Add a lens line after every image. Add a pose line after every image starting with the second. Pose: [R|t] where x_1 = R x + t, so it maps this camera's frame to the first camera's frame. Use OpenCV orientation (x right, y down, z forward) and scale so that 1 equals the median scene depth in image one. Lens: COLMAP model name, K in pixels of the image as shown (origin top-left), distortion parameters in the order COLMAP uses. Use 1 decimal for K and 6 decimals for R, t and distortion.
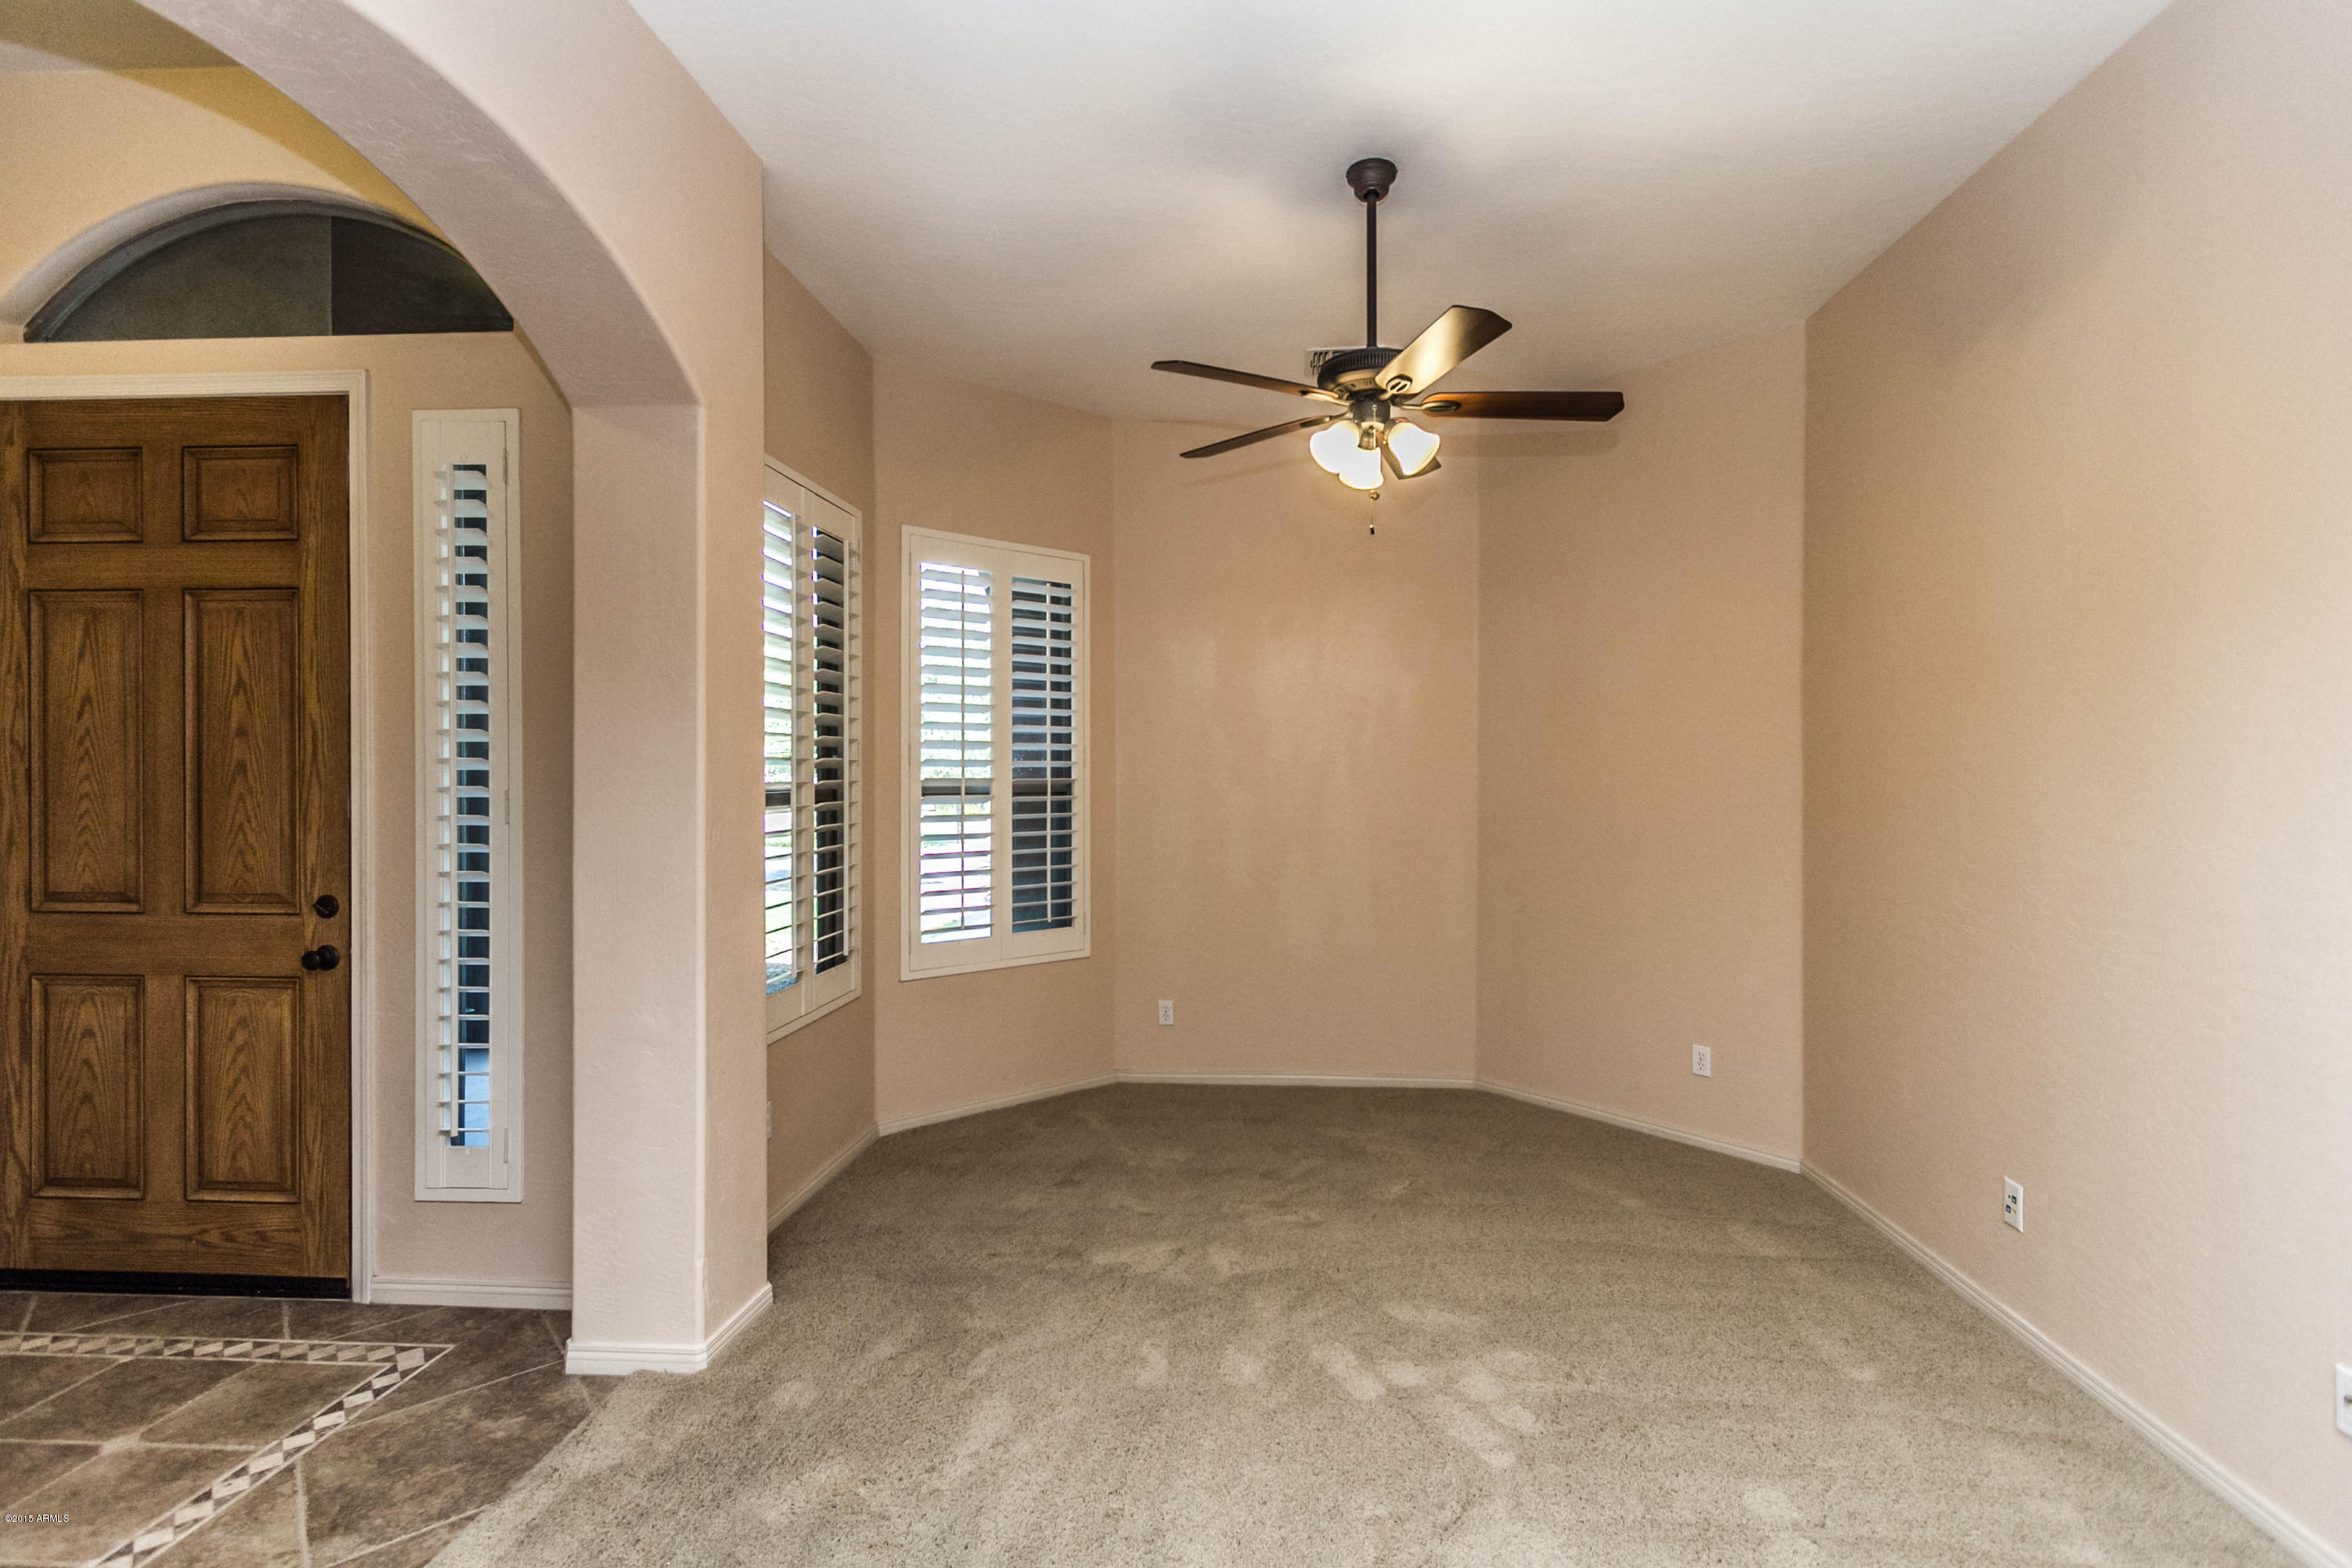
lens RADIAL K [[1133.5, 0, 1078.1], [0, 1133.5, 764.9], [0, 0, 1]] dist [0.003192, 0.000448]
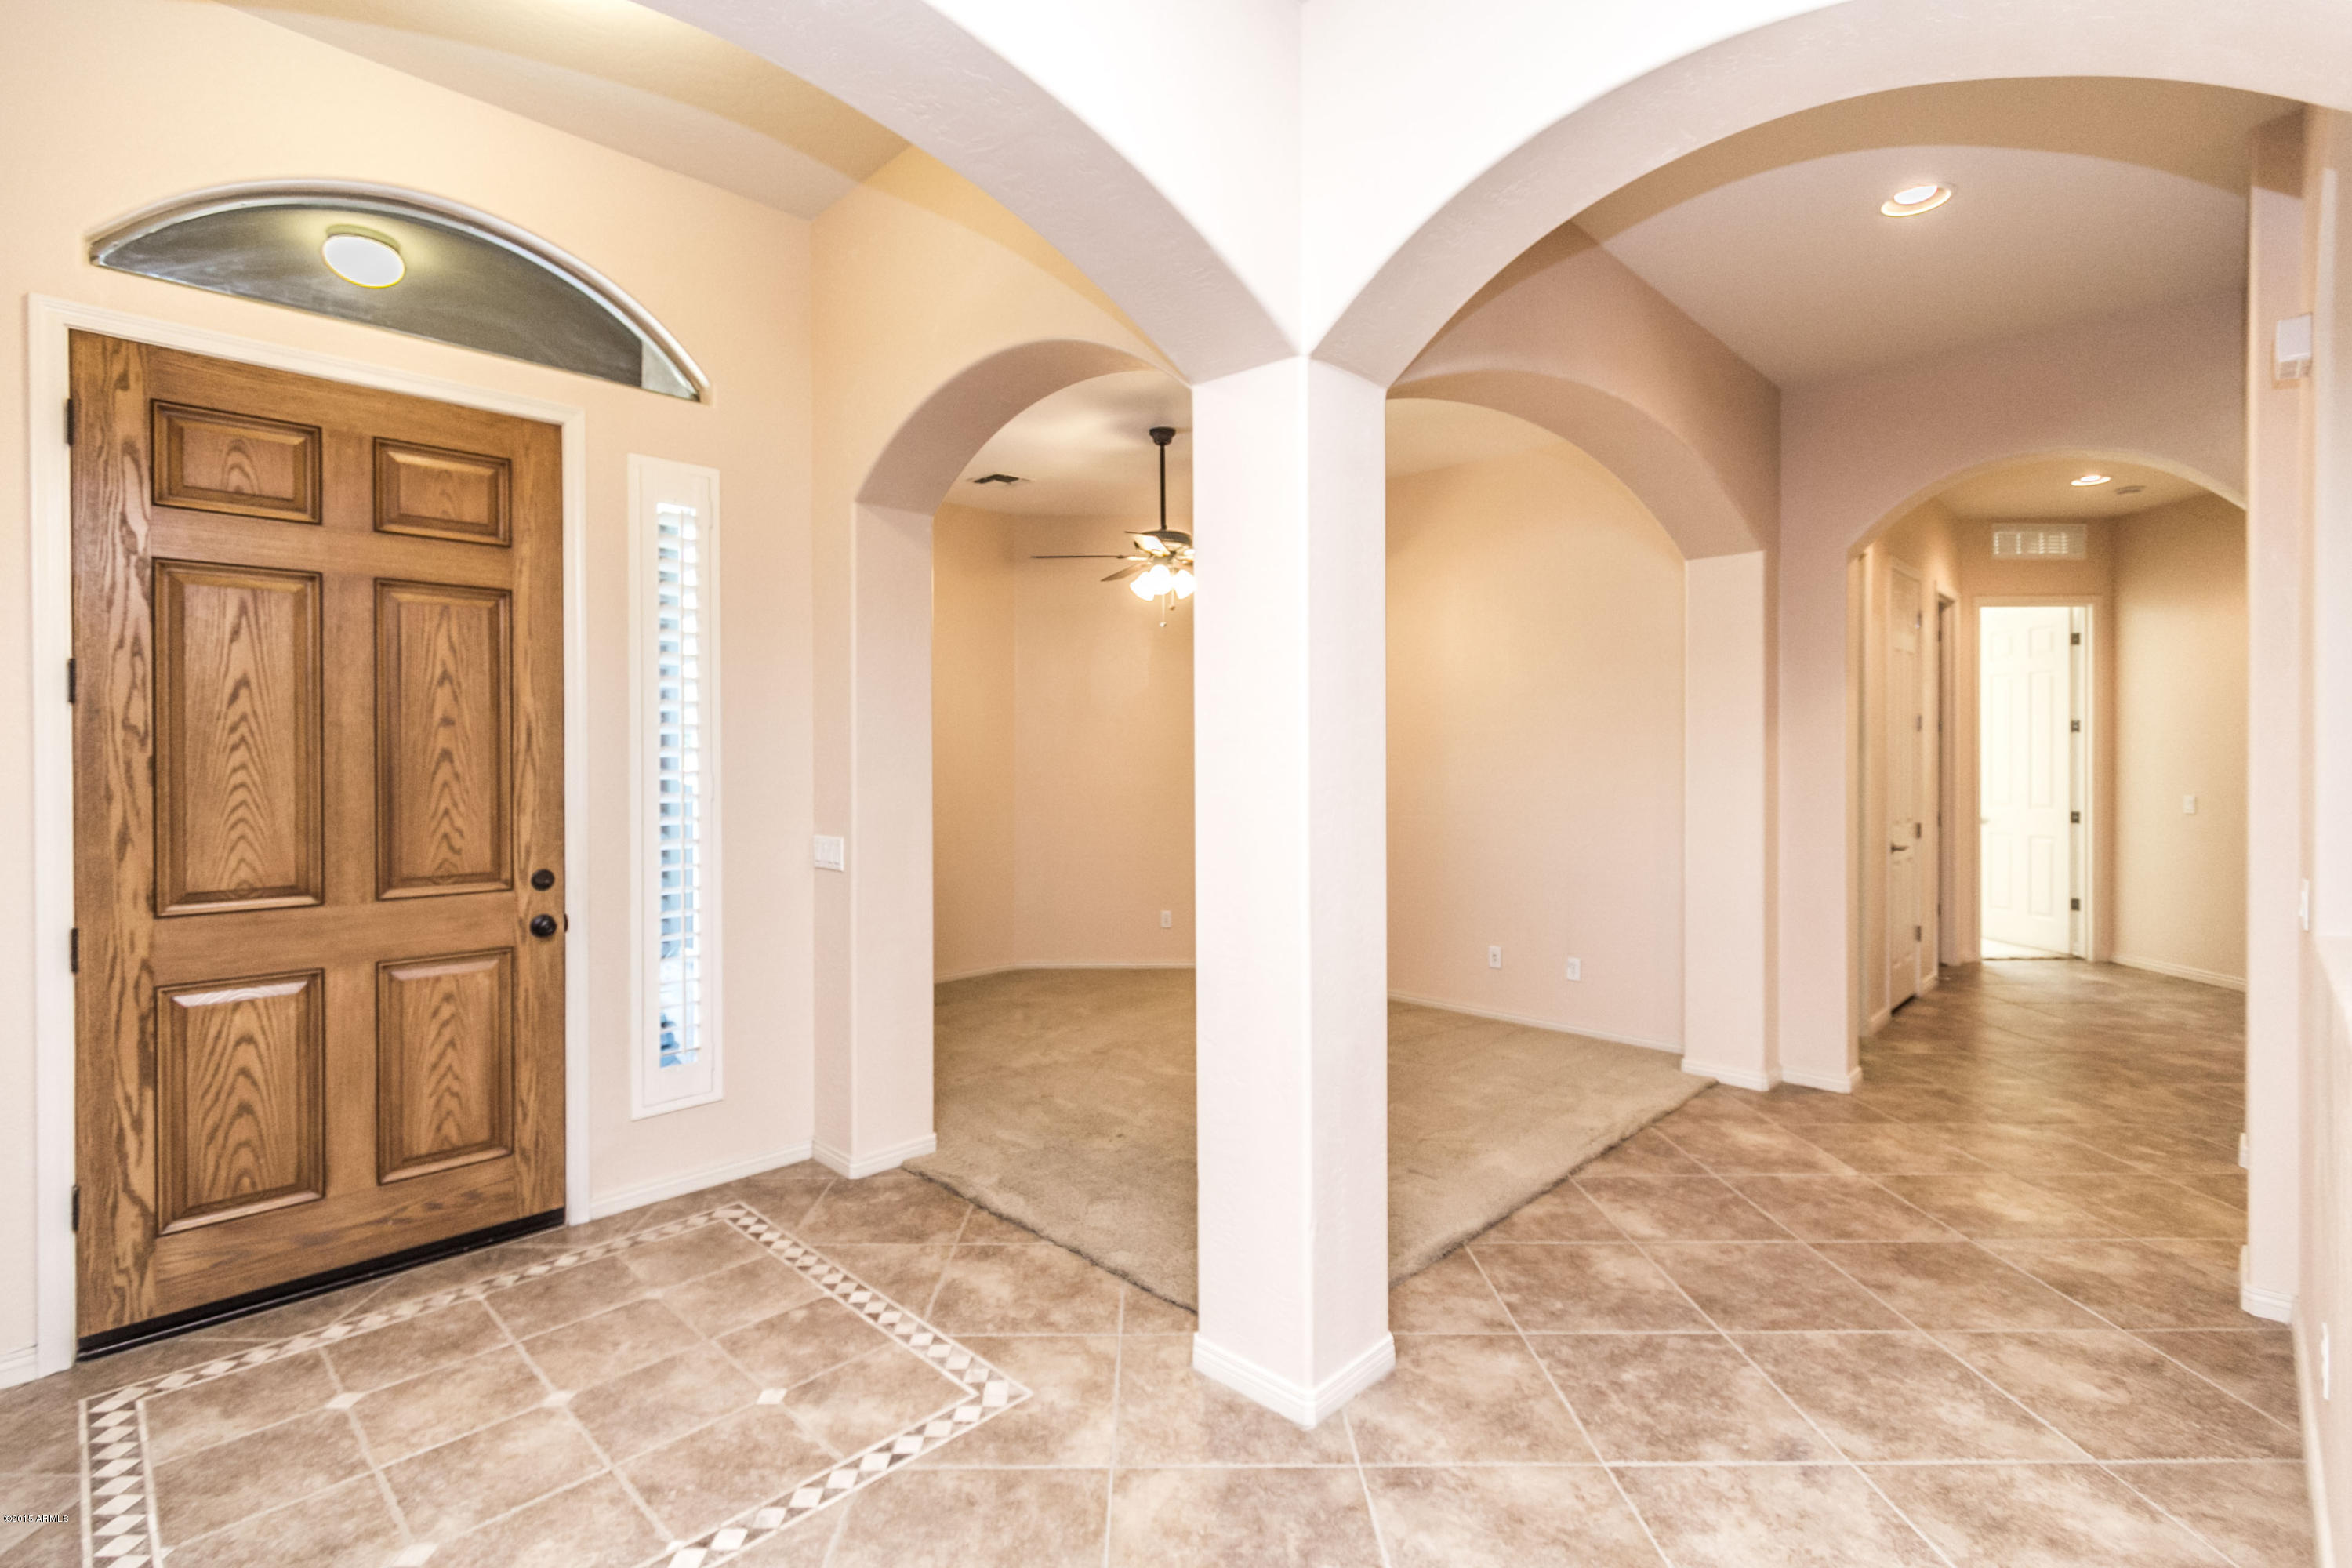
lens RADIAL K [[1092.3, 0, 1179.3], [0, 1092.3, 752.7], [0, 0, 1]] dist [0.000747, -0.000260]
pose [[0.644834, -0.000615, 0.764323, -1.072490], [0.001407, 0.999999, -0.000382, 0.001205], [-0.764322, 0.001322, 0.644834, -0.169875]]
